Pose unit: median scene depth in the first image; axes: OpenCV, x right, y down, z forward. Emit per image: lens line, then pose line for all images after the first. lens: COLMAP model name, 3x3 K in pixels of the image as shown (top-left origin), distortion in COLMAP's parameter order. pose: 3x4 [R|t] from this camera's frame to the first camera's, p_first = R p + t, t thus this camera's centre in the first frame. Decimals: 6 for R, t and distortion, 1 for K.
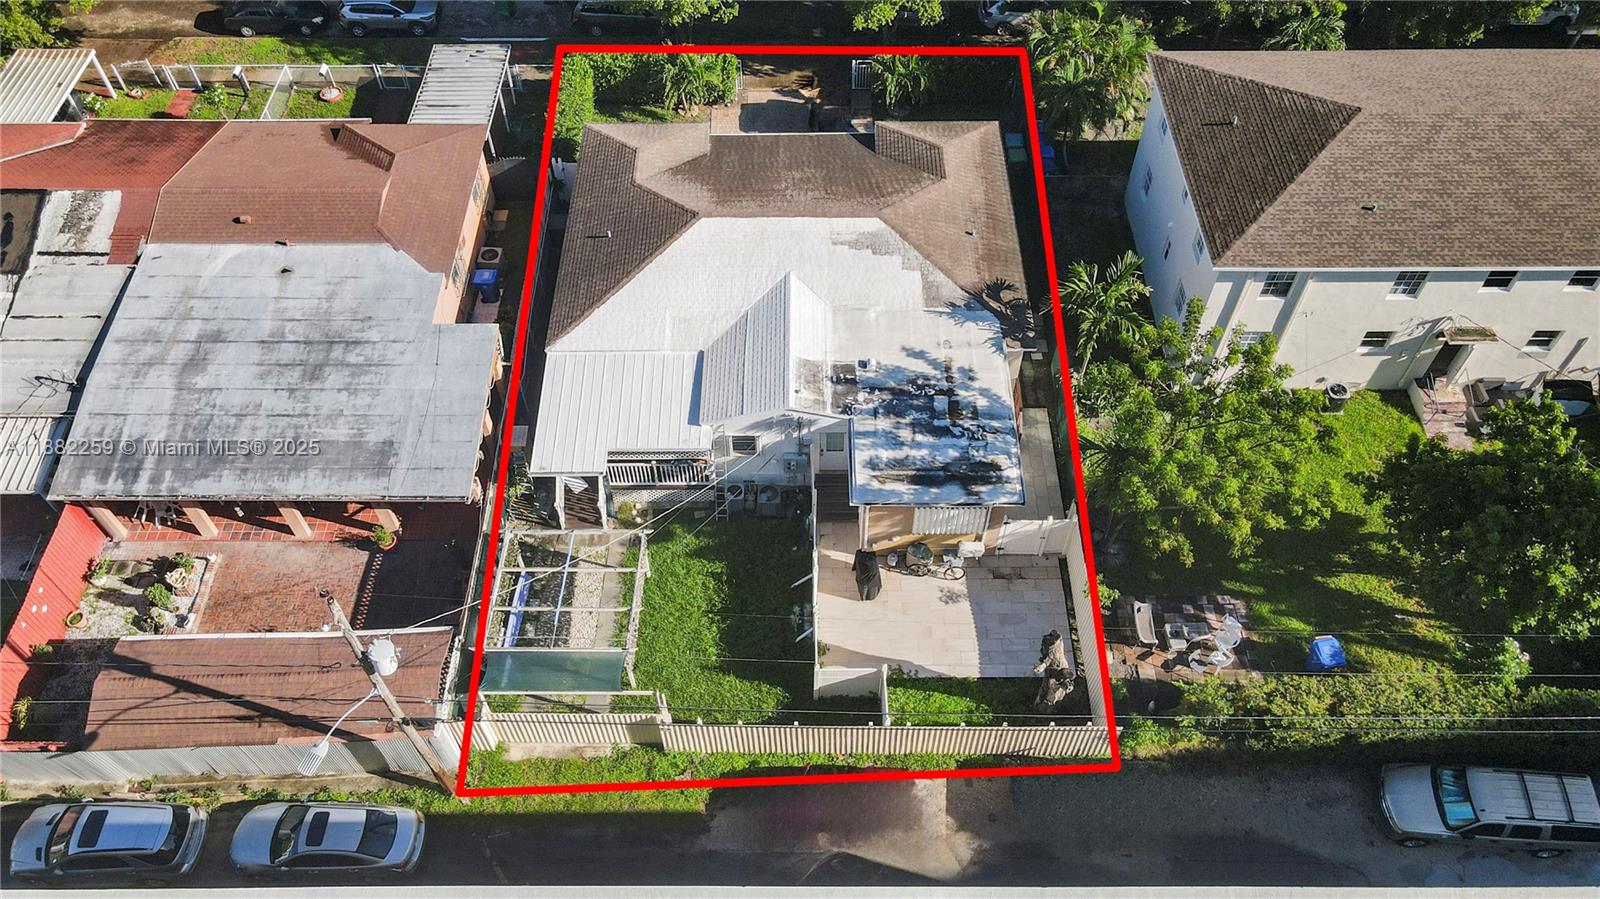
lens RADIAL K [[1185.1, 0, 791.9], [0, 1185.1, 448.8], [0, 0, 1]] dist [0.006726, 0.005701]
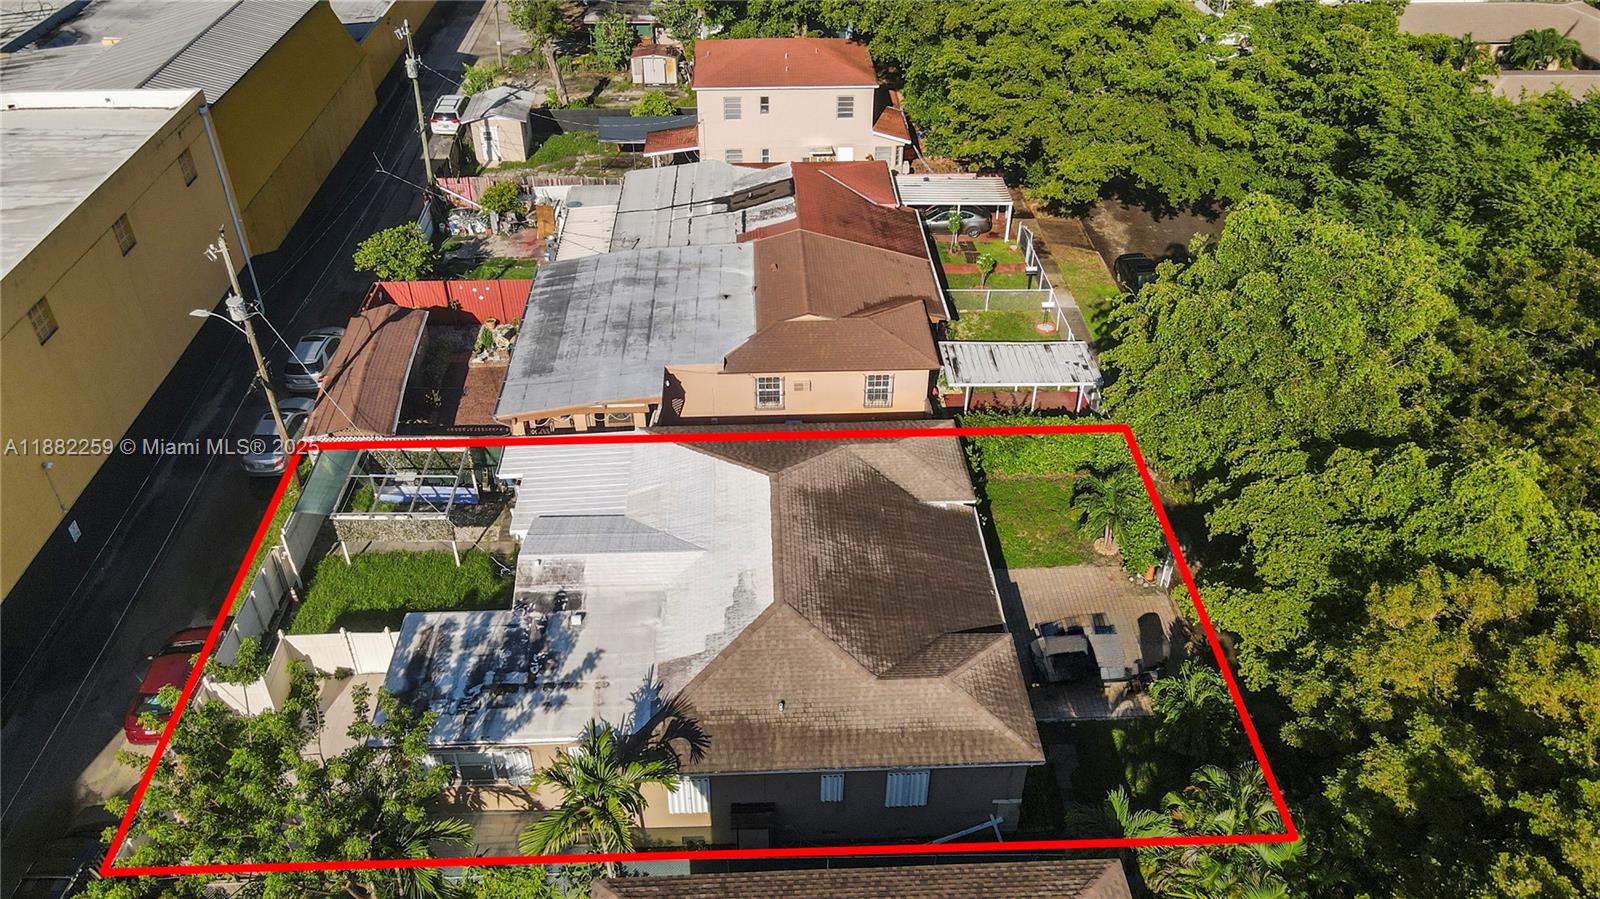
lens RADIAL K [[1185.1, 0, 791.9], [0, 1185.1, 448.8], [0, 0, 1]] dist [0.006726, 0.005701]
pose [[0.043306, 0.592041, -0.804743, 0.746202], [-0.792710, 0.510613, 0.332994, -0.585791], [0.608058, 0.623508, 0.491430, 0.559378]]
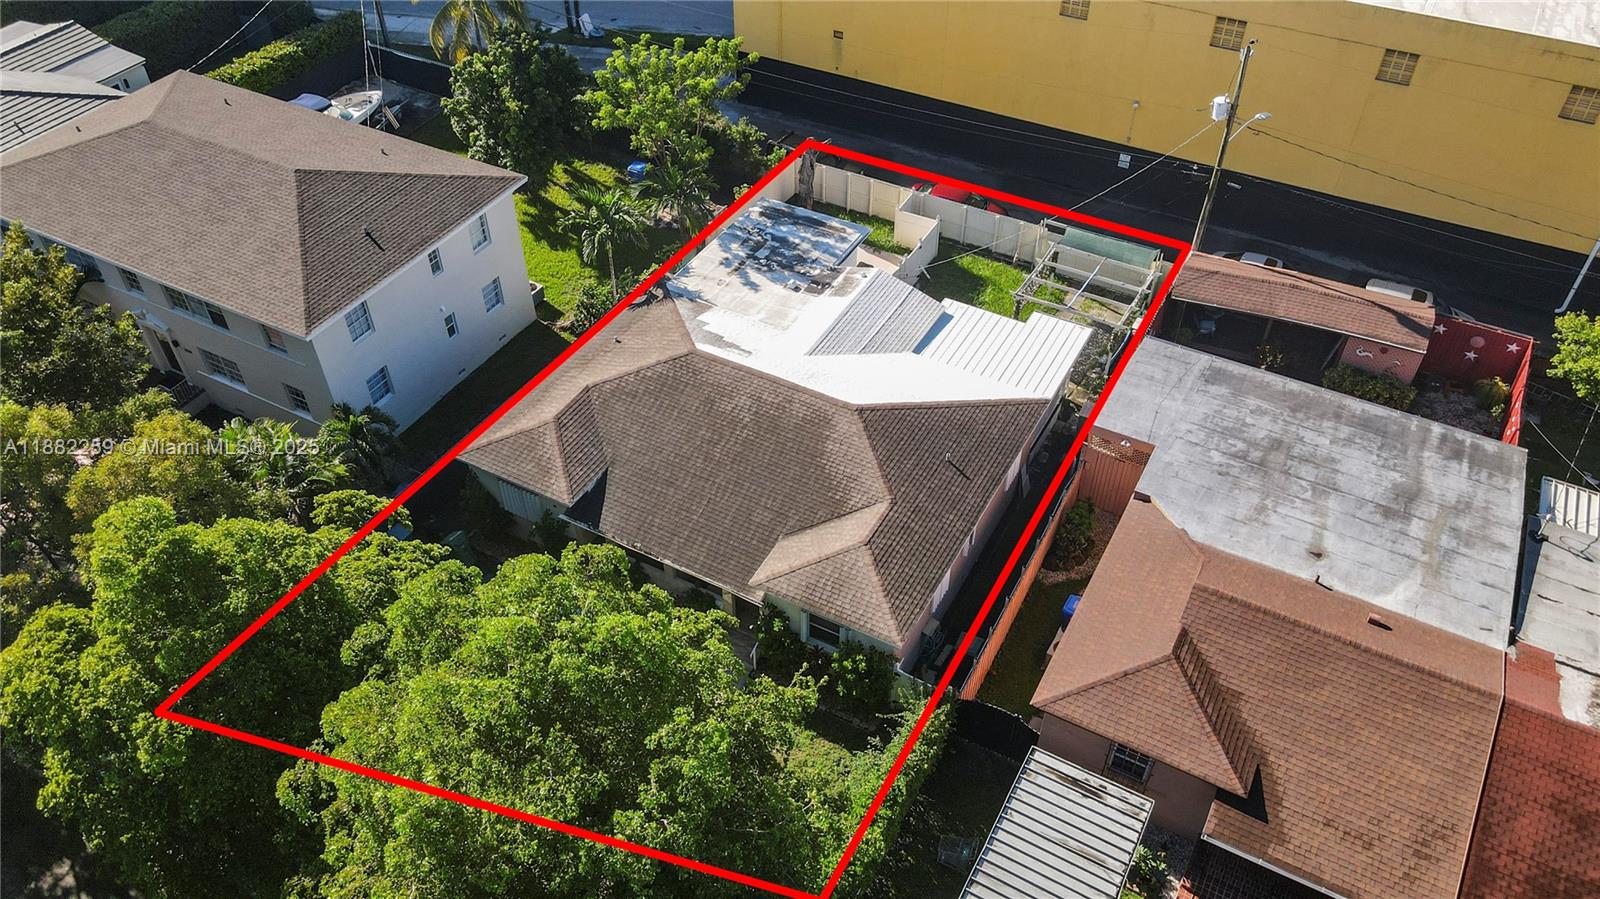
lens RADIAL K [[1186.6, 0, 790.9], [0, 1186.6, 444.7], [0, 0, 1]] dist [-0.002553, -0.000834]
pose [[-0.873010, -0.322005, 0.366286, -0.412961], [0.395152, -0.026828, 0.918224, -1.153296], [-0.285846, 0.946358, 0.150662, 0.972840]]
